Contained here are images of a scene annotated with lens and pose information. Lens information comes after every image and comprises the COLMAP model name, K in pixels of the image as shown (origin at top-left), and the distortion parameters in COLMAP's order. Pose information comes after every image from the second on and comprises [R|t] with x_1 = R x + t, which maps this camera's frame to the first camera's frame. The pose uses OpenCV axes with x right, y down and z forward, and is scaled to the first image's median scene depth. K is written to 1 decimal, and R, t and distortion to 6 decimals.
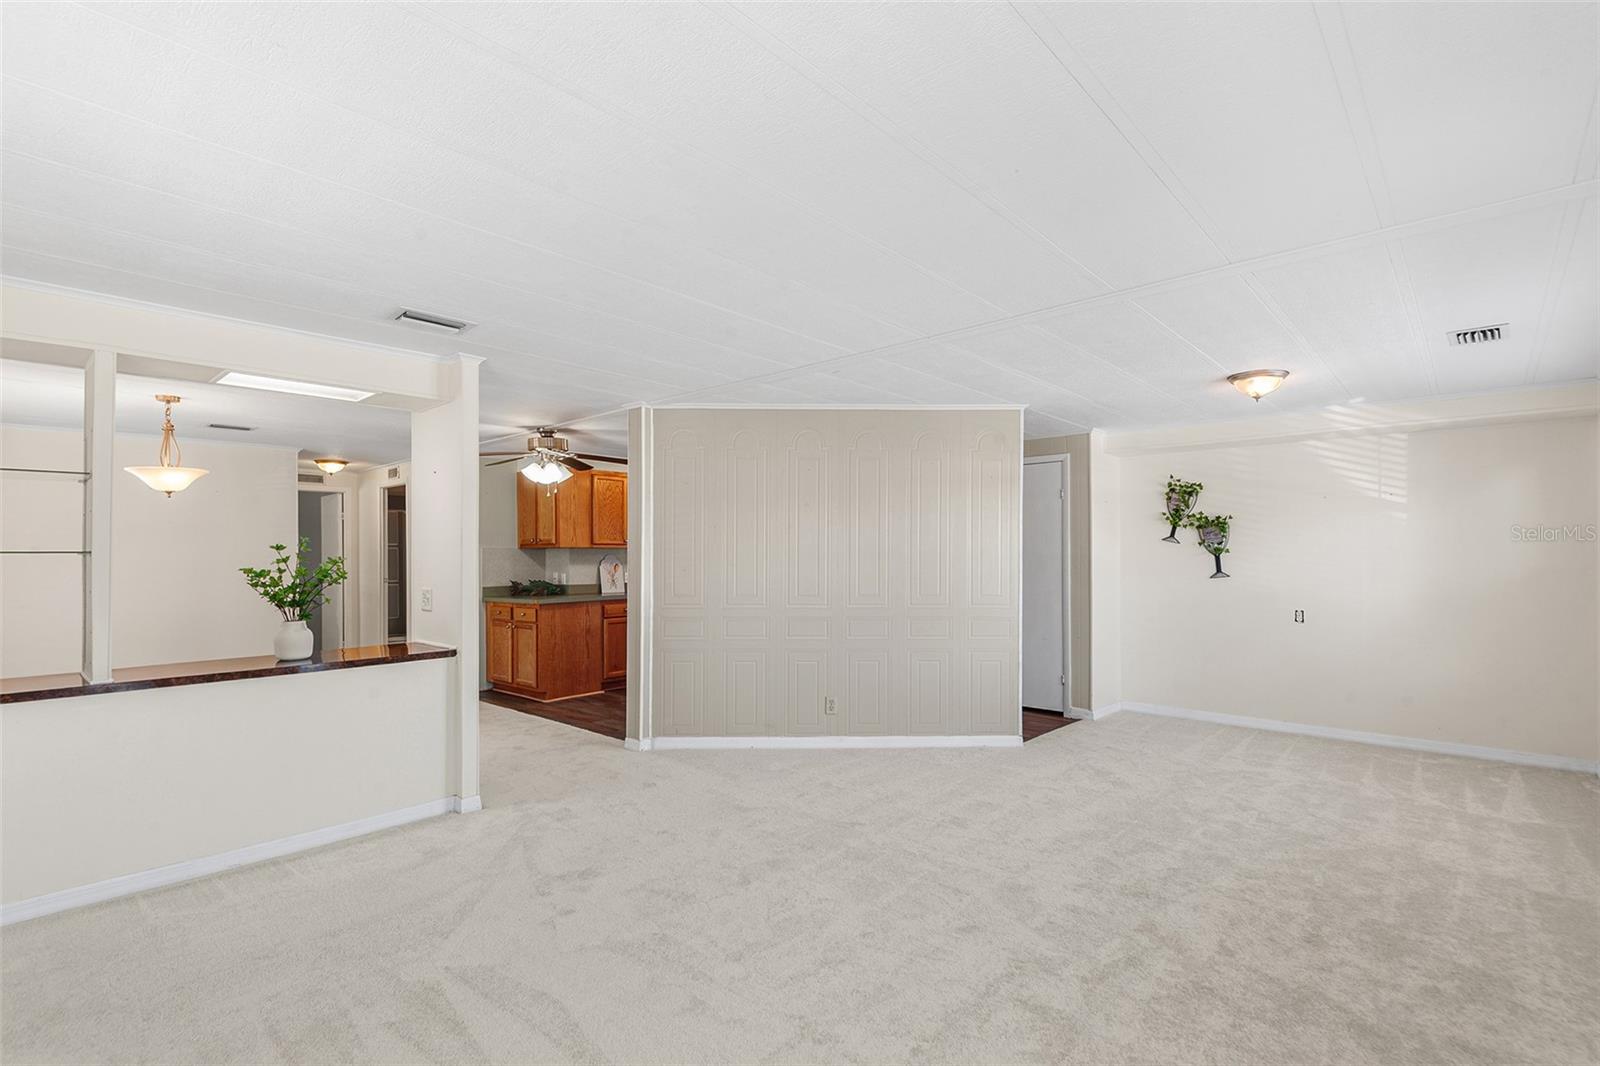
lens RADIAL K [[741.0, 0, 796.0], [0, 741.0, 550.4], [0, 0, 1]] dist [0.025227, -0.011292]
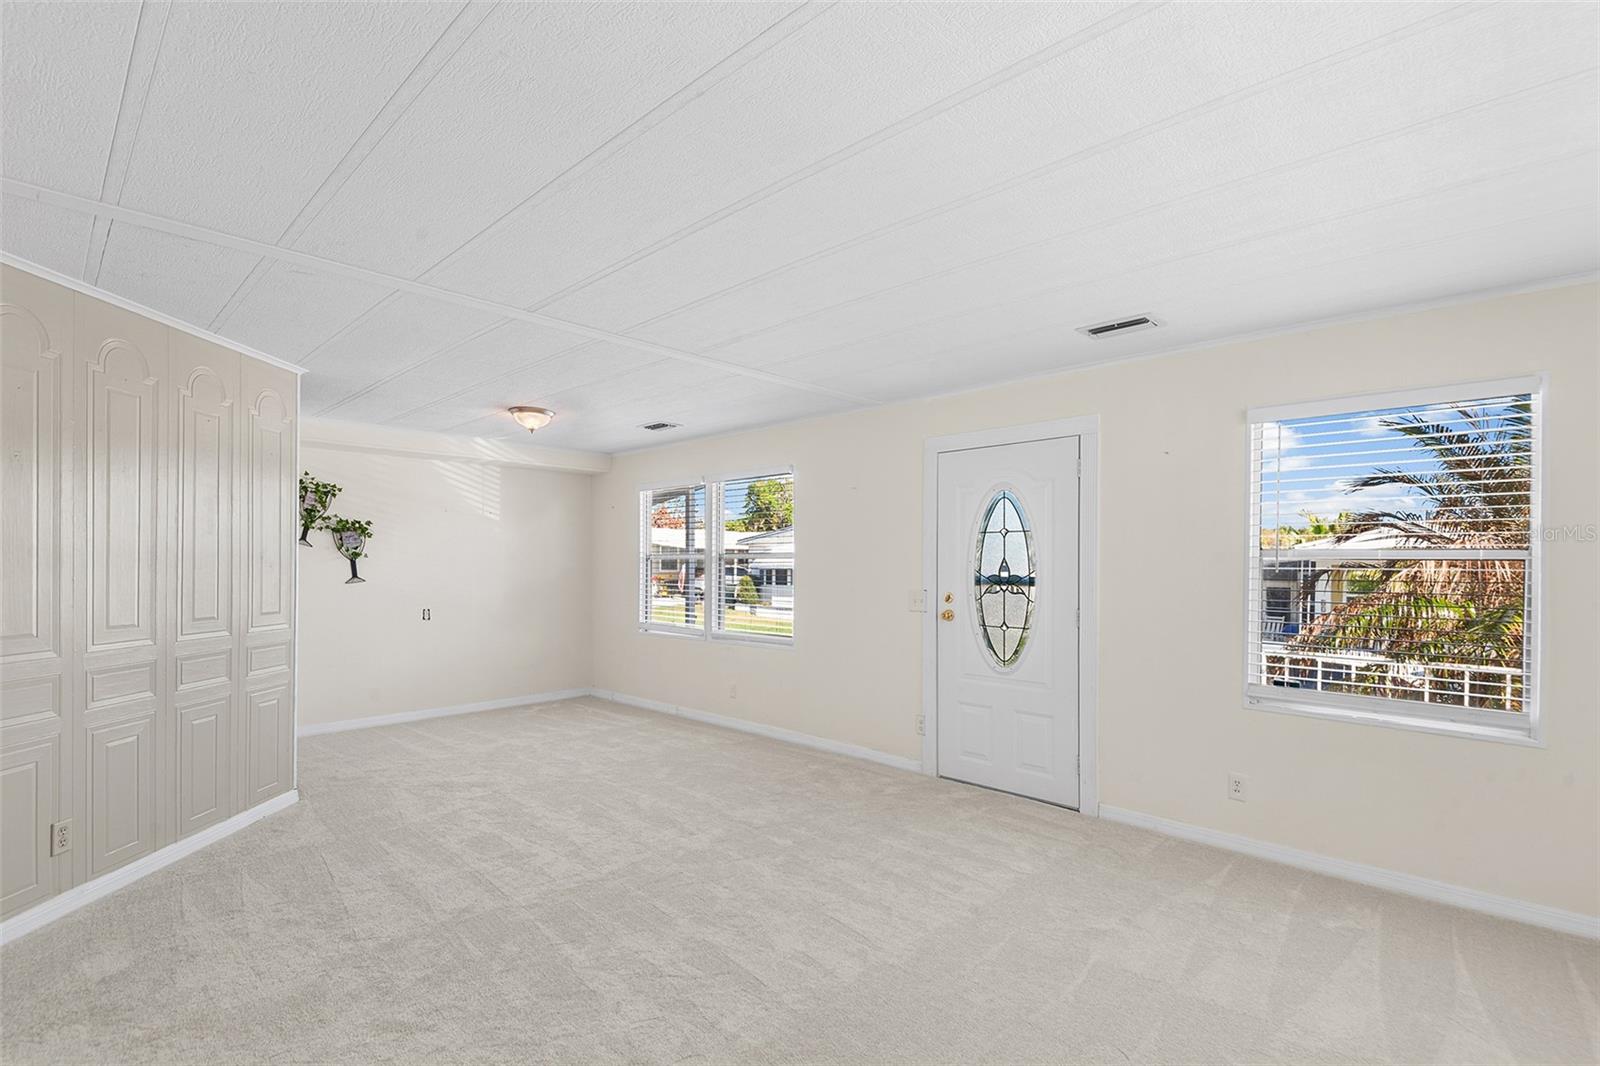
lens RADIAL K [[741.0, 0, 799.3], [0, 741.0, 567.8], [0, 0, 1]] dist [0.025227, -0.011292]
pose [[0.029994, -0.006296, 0.999530, -0.468487], [-0.012006, 0.999906, 0.006658, 0.003720], [-0.999478, -0.012200, 0.029916, 0.441652]]
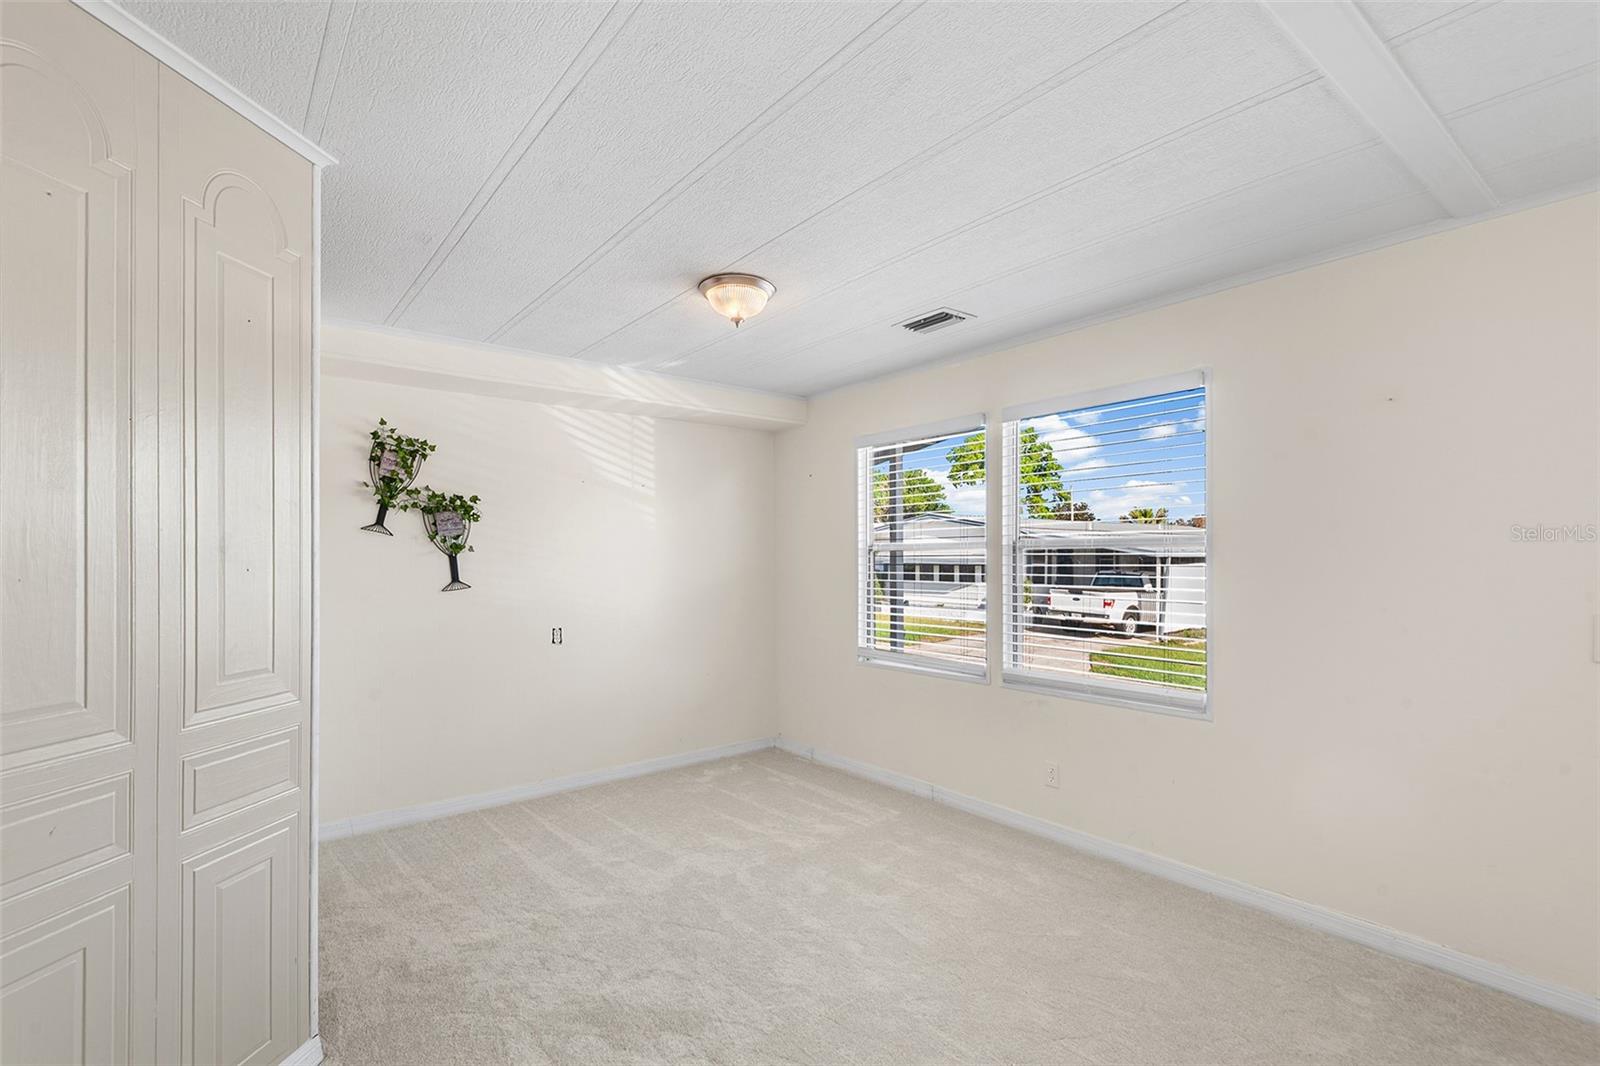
lens RADIAL K [[741.0, 0, 795.4], [0, 741.0, 557.5], [0, 0, 1]] dist [0.025227, -0.011292]
pose [[0.165384, -0.004014, 0.986221, -0.030028], [-0.004917, 0.999976, 0.004895, 0.004423], [-0.986217, -0.005659, 0.165360, 0.693209]]
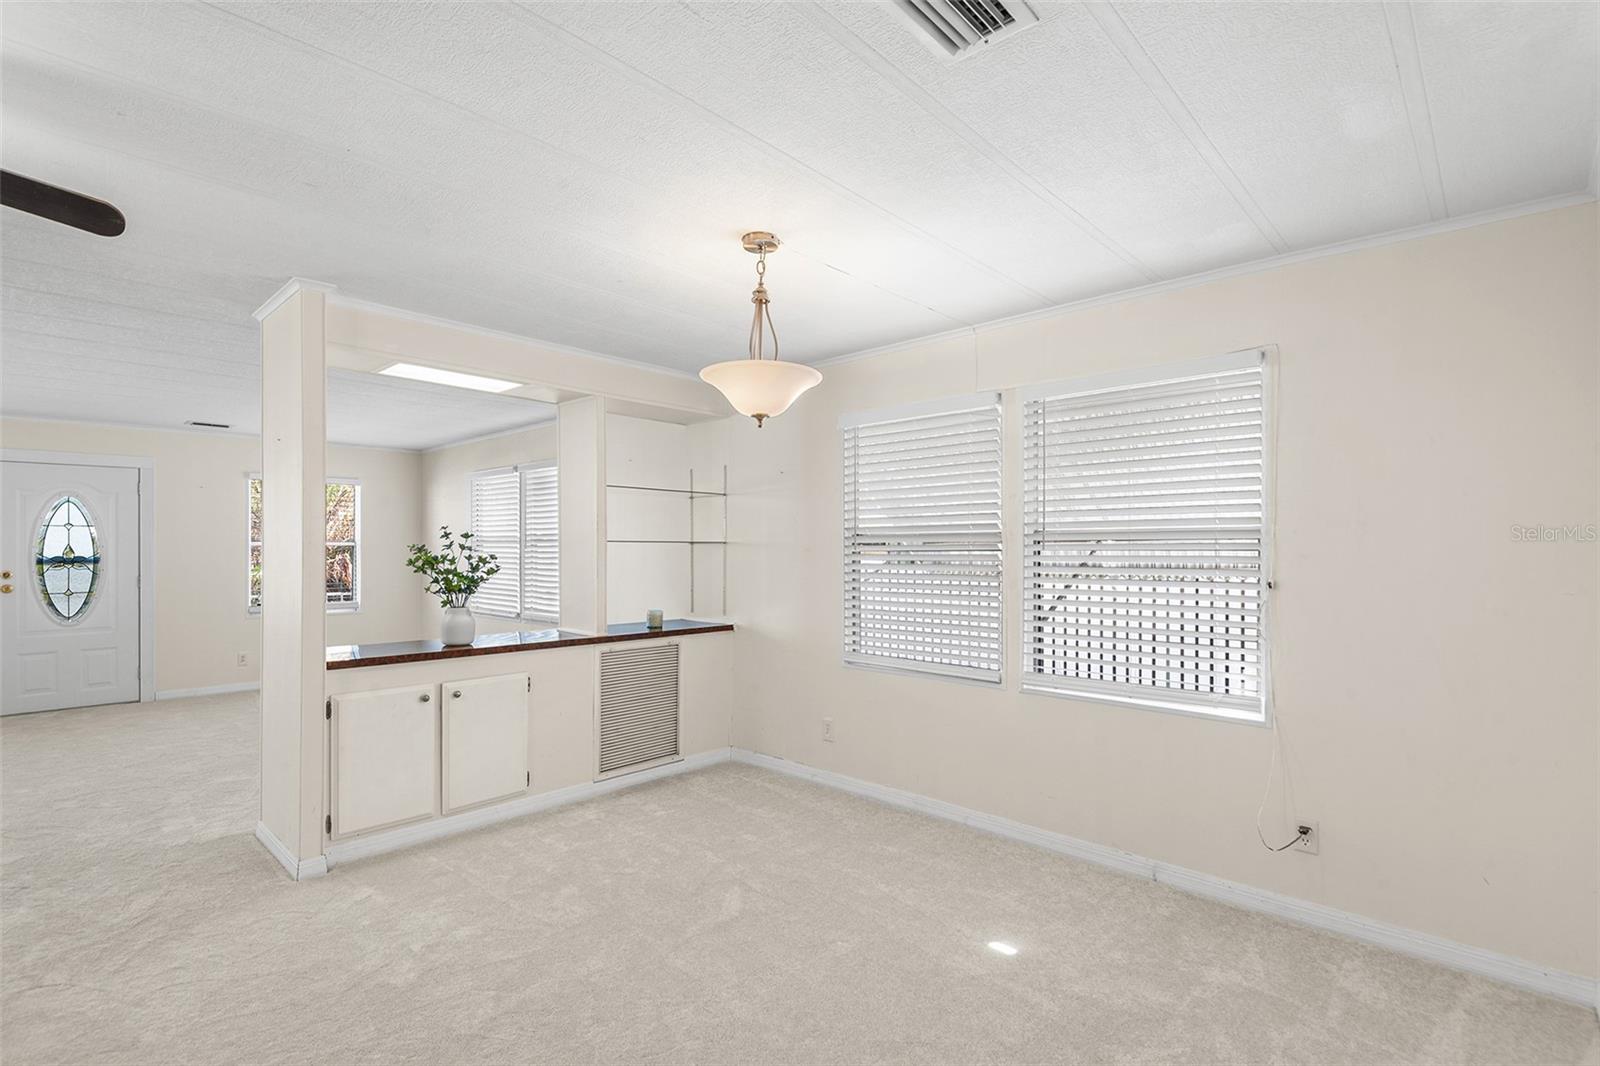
lens RADIAL K [[754.8, 0, 799.9], [0, 754.8, 537.5], [0, 0, 1]] dist [0.008973, -0.014432]
pose [[-0.999966, 0.004041, 0.007197, -0.794577], [0.003902, 0.999808, -0.019200, 0.012195], [-0.007273, -0.019171, -0.999790, 1.410715]]
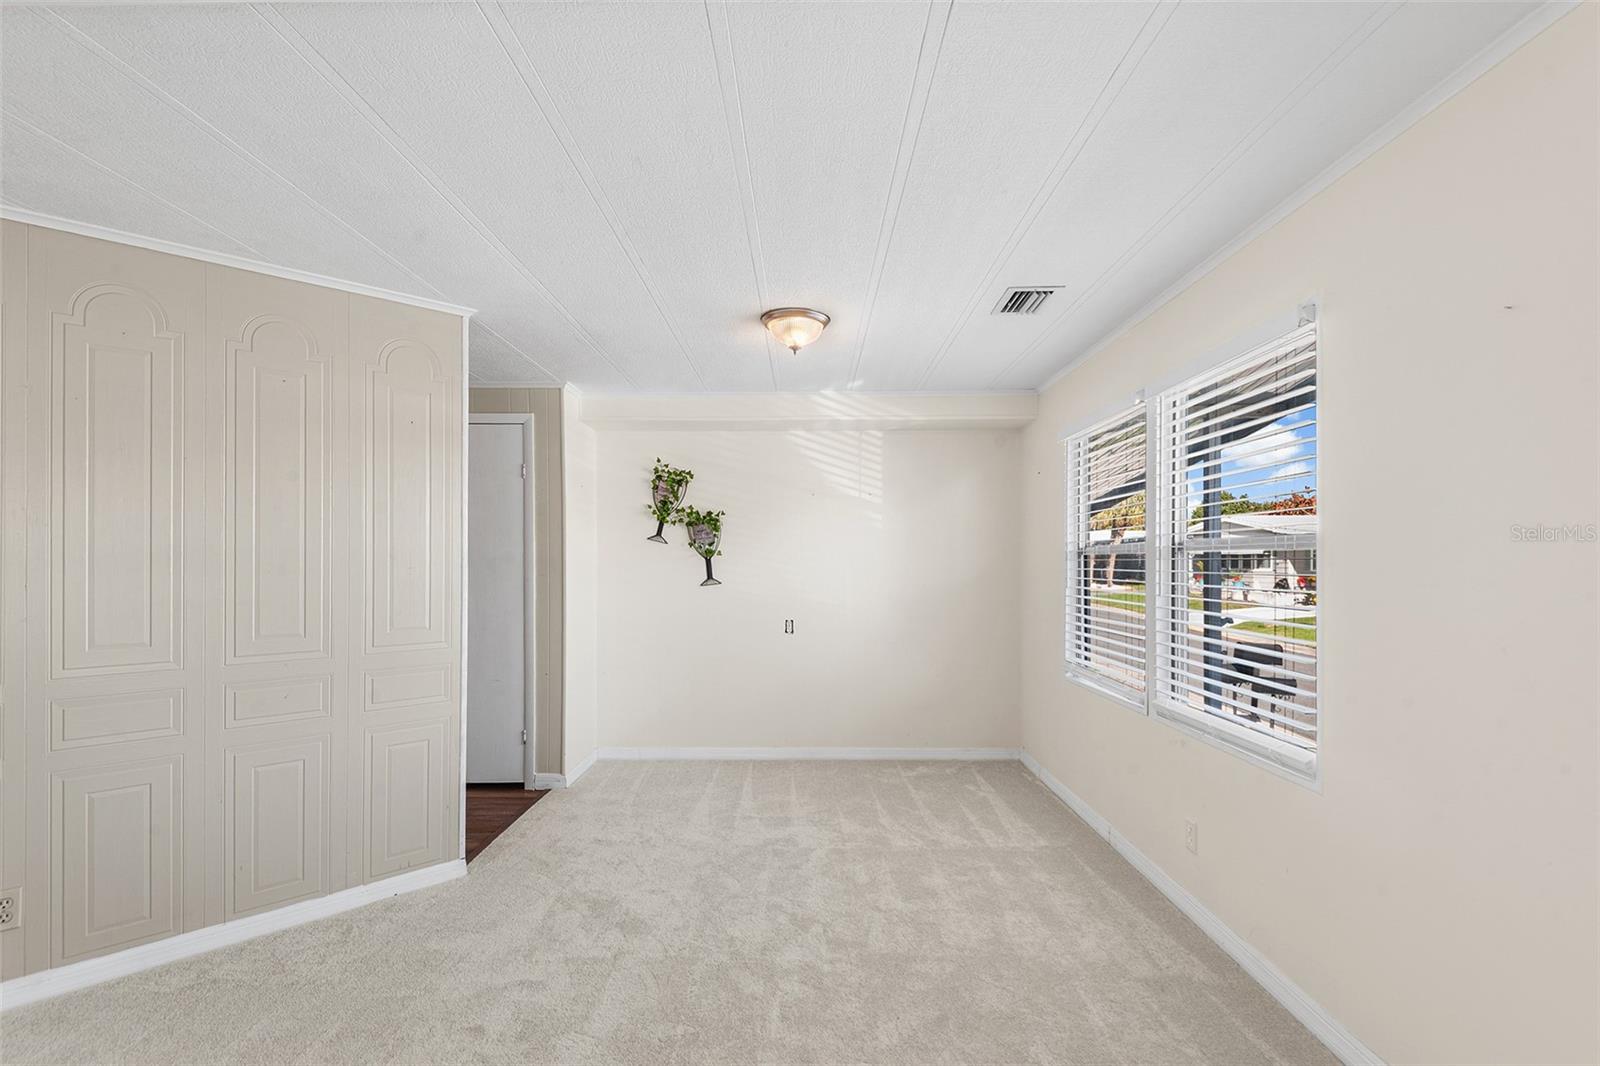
lens RADIAL K [[741.0, 0, 792.0], [0, 741.0, 556.1], [0, 0, 1]] dist [0.025227, -0.011292]
pose [[0.751198, 0.000484, 0.660077, 0.101439], [-0.002290, 0.999996, 0.001872, 0.002593], [-0.660073, -0.002918, 0.751196, 0.365320]]
